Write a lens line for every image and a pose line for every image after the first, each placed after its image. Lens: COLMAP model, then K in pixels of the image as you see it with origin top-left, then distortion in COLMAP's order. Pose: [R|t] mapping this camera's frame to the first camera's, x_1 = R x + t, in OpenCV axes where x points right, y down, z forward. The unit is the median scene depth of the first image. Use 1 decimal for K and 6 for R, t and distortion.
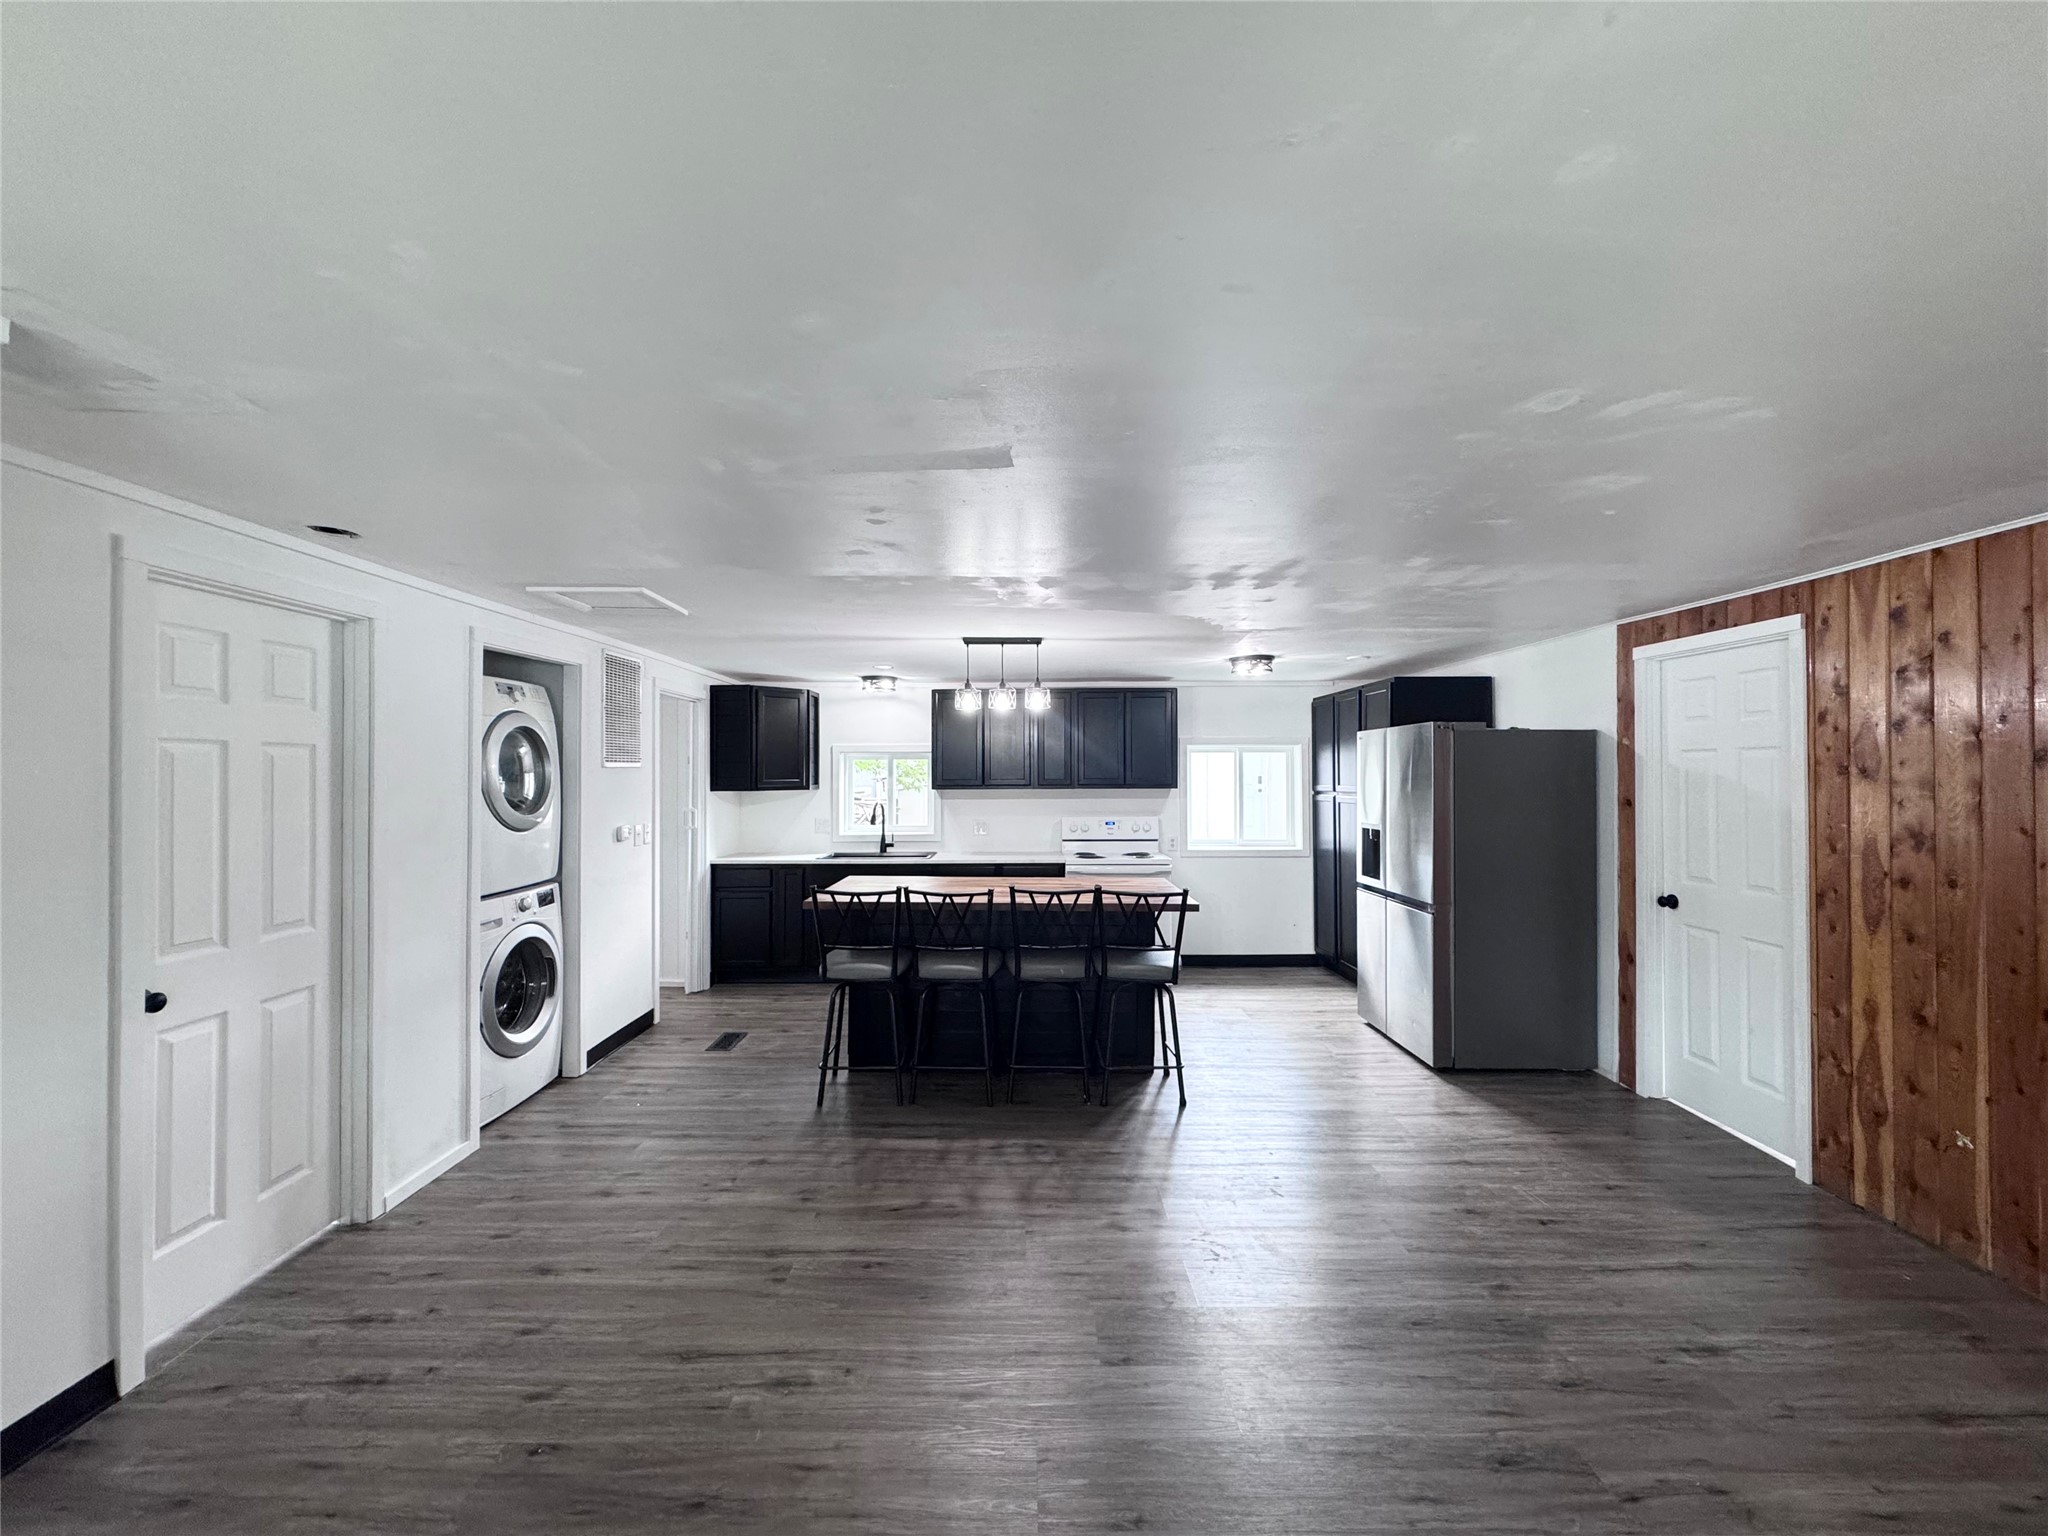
lens RADIAL K [[812.0, 0, 1019.3], [0, 812.0, 770.2], [0, 0, 1]] dist [-0.000458, 0.000826]
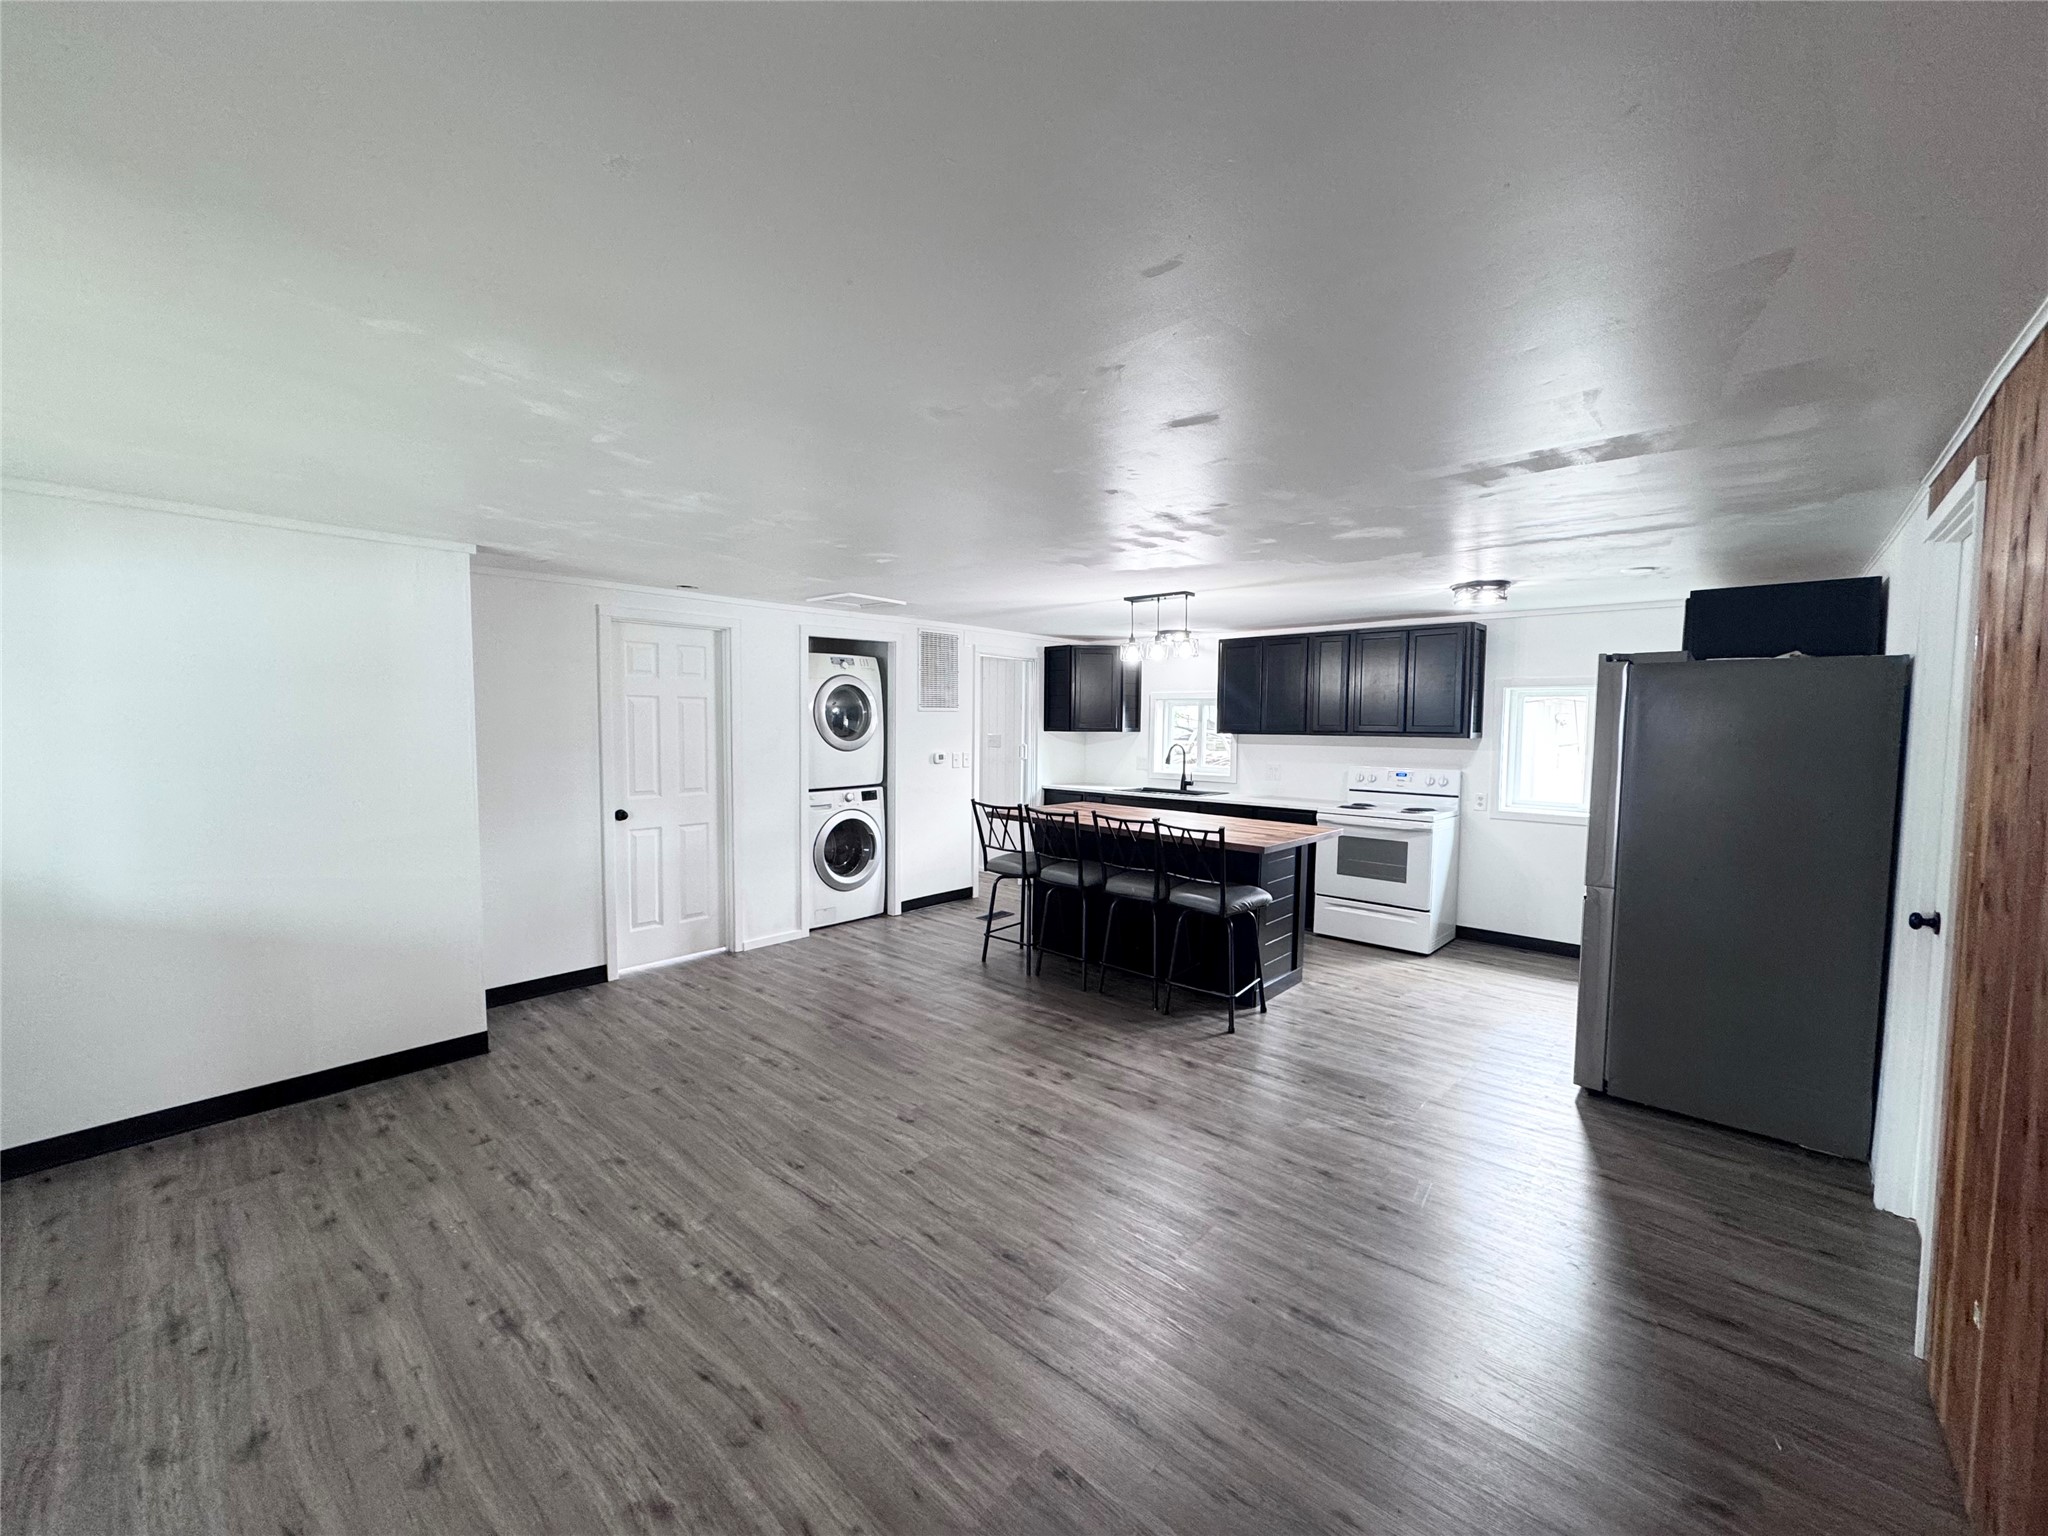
lens RADIAL K [[812.0, 0, 1016.7], [0, 812.0, 767.3], [0, 0, 1]] dist [-0.000458, 0.000826]
pose [[0.740761, 0.045990, -0.670192, 0.743703], [-0.007797, 0.998175, 0.059879, 0.009804], [0.671723, -0.039130, 0.739768, 0.055296]]
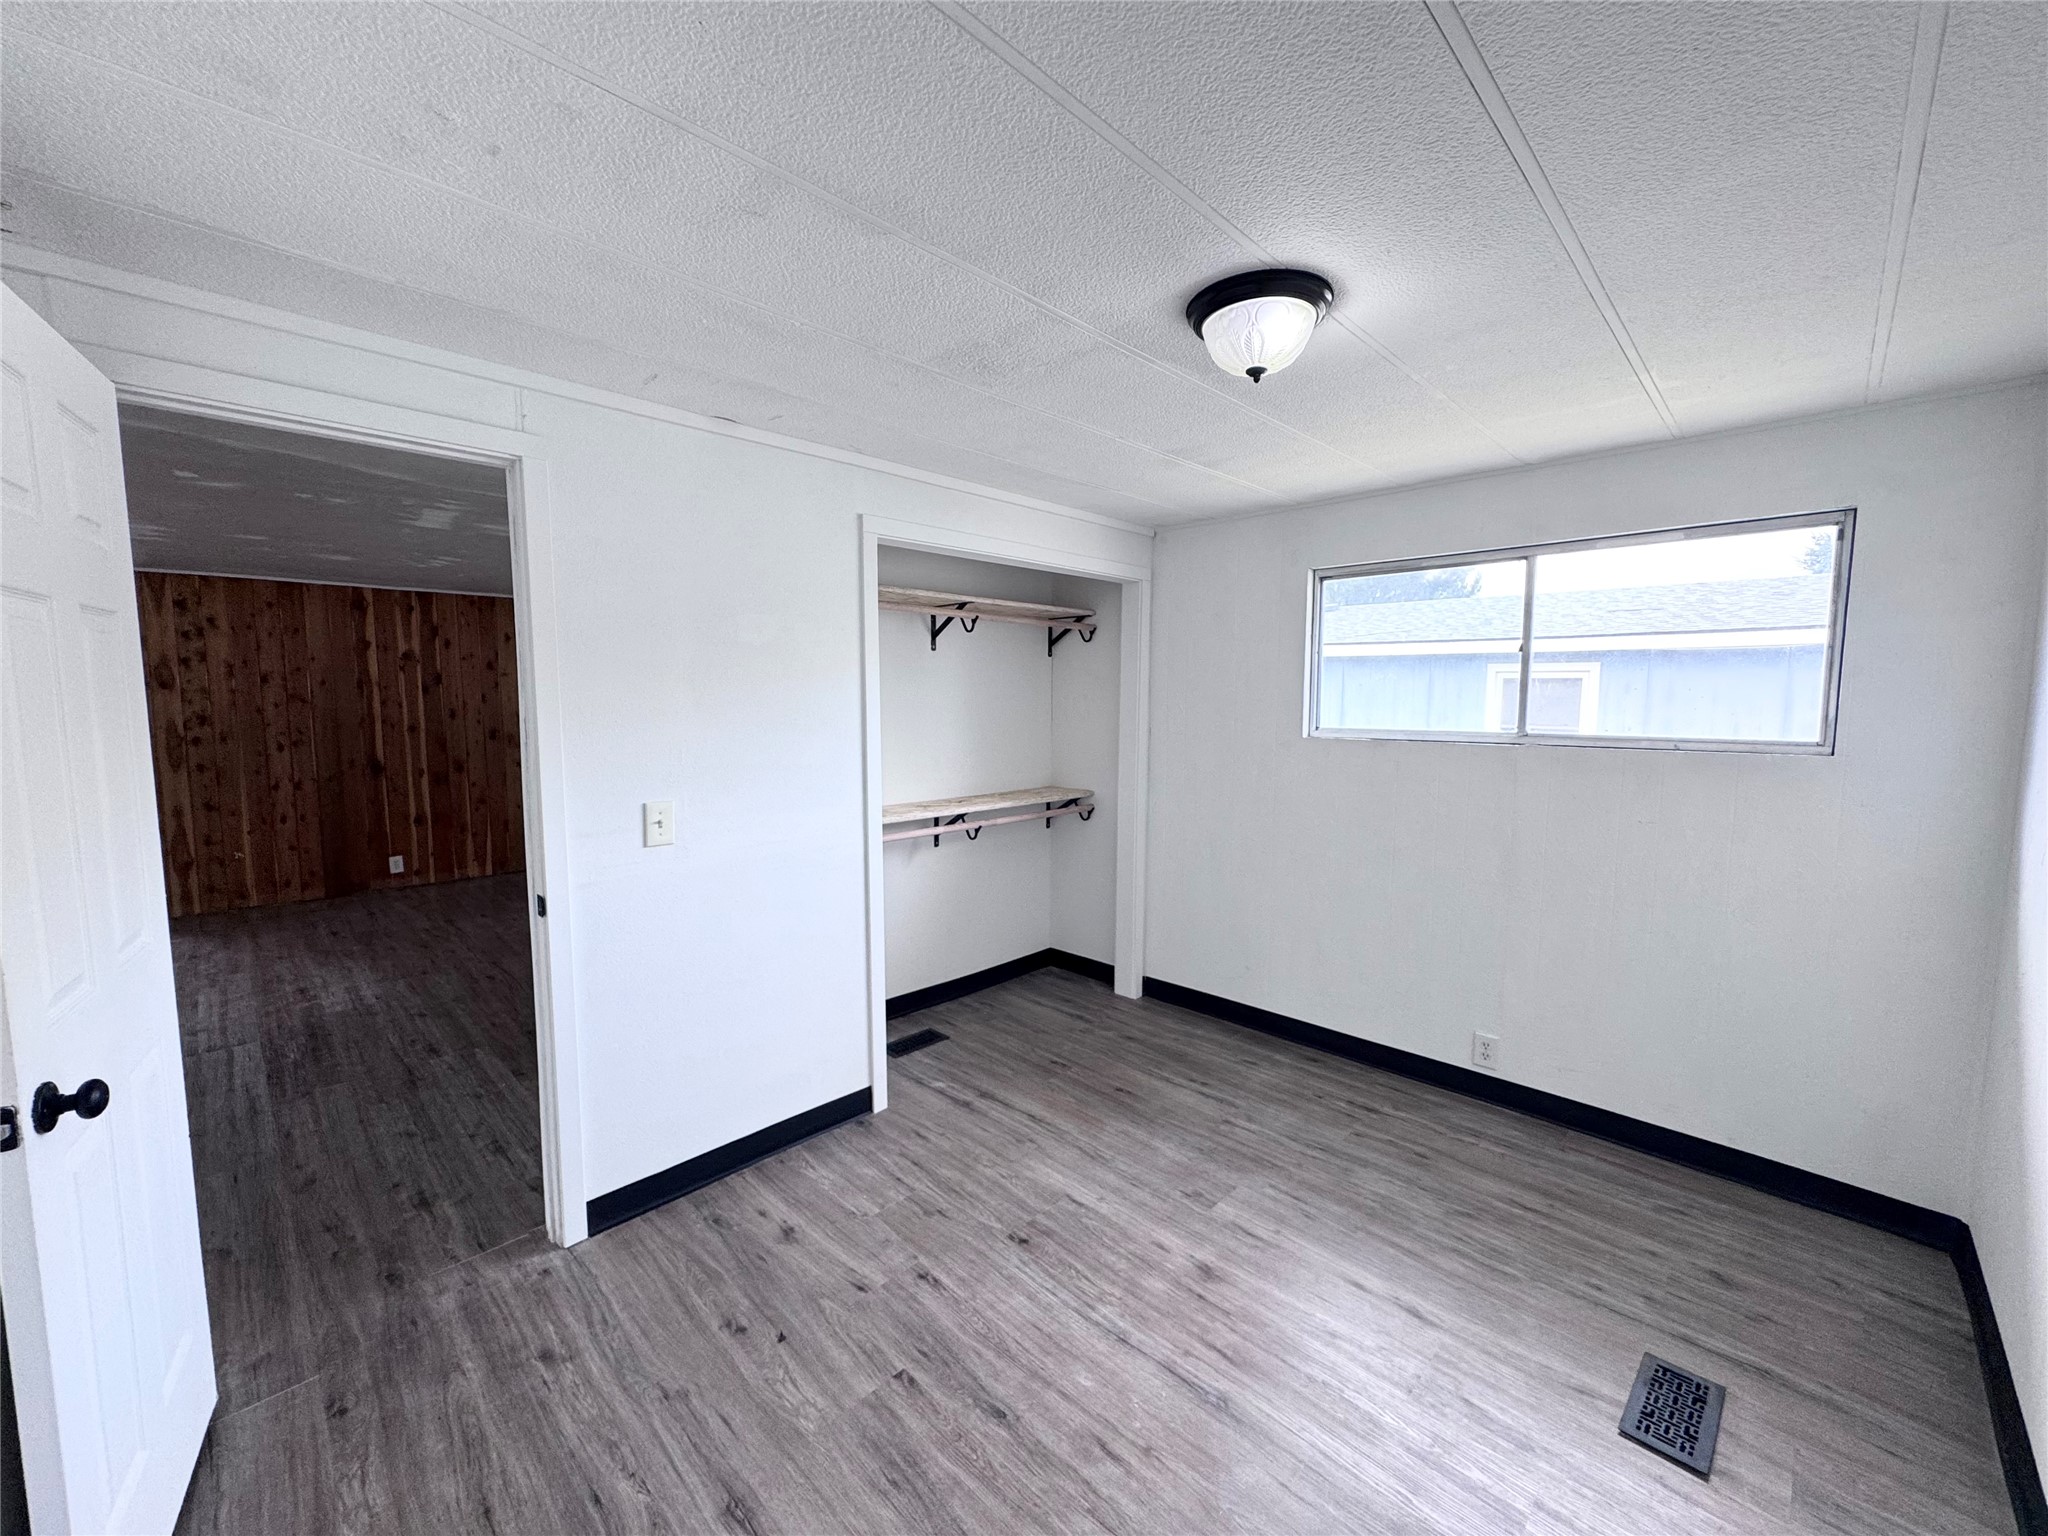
lens RADIAL K [[812.0, 0, 1026.5], [0, 812.0, 760.1], [0, 0, 1]] dist [-0.000458, 0.000826]
pose [[-0.711897, -0.061478, 0.699588, -1.354706], [-0.003778, 0.996482, 0.083724, 0.007696], [-0.702274, 0.056960, -0.709625, 0.765722]]
